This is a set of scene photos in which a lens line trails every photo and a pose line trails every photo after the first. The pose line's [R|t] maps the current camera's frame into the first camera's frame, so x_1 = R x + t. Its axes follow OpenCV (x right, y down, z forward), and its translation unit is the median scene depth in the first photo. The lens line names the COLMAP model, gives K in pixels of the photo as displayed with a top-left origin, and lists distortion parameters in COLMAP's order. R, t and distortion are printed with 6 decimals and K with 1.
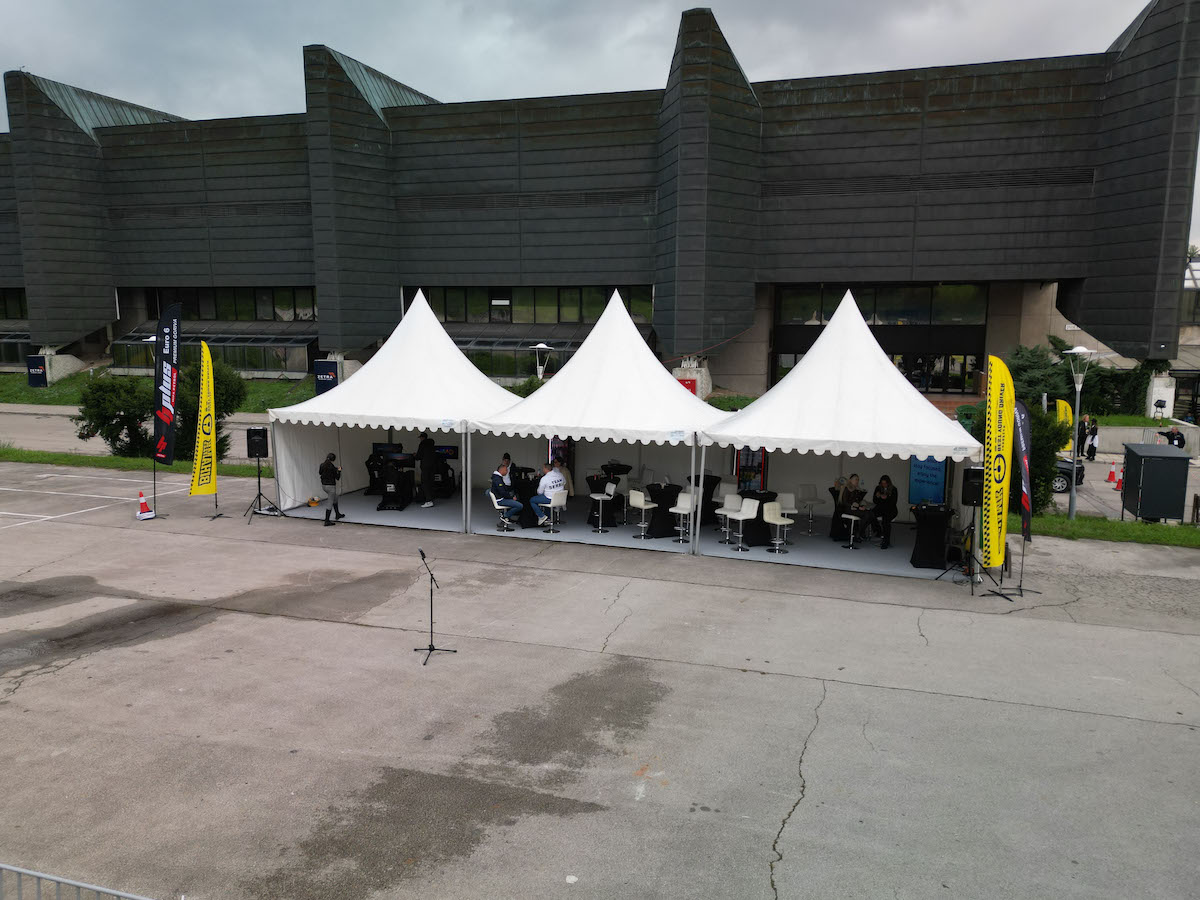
lens RADIAL K [[888.3, 0, 603.4], [0, 888.3, 452.1], [0, 0, 1]] dist [0.057700, -0.032333]
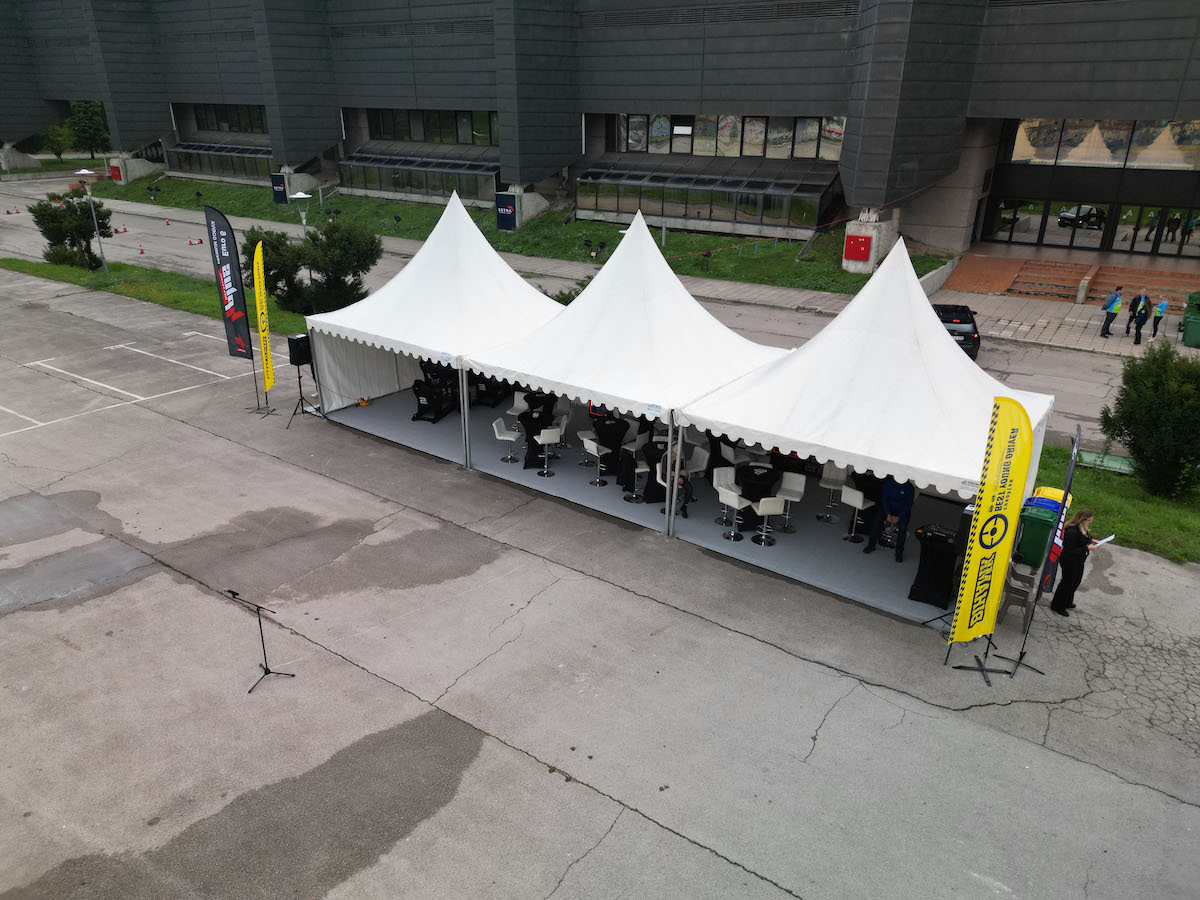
lens RADIAL K [[834.3, 0, 602.5], [0, 834.3, 453.7], [0, 0, 1]] dist [0.061784, -0.050851]
pose [[0.953939, 0.122994, -0.273629, 0.103028], [-0.051184, 0.965448, 0.255520, -0.071781], [0.295602, -0.229745, 0.927274, 0.080374]]
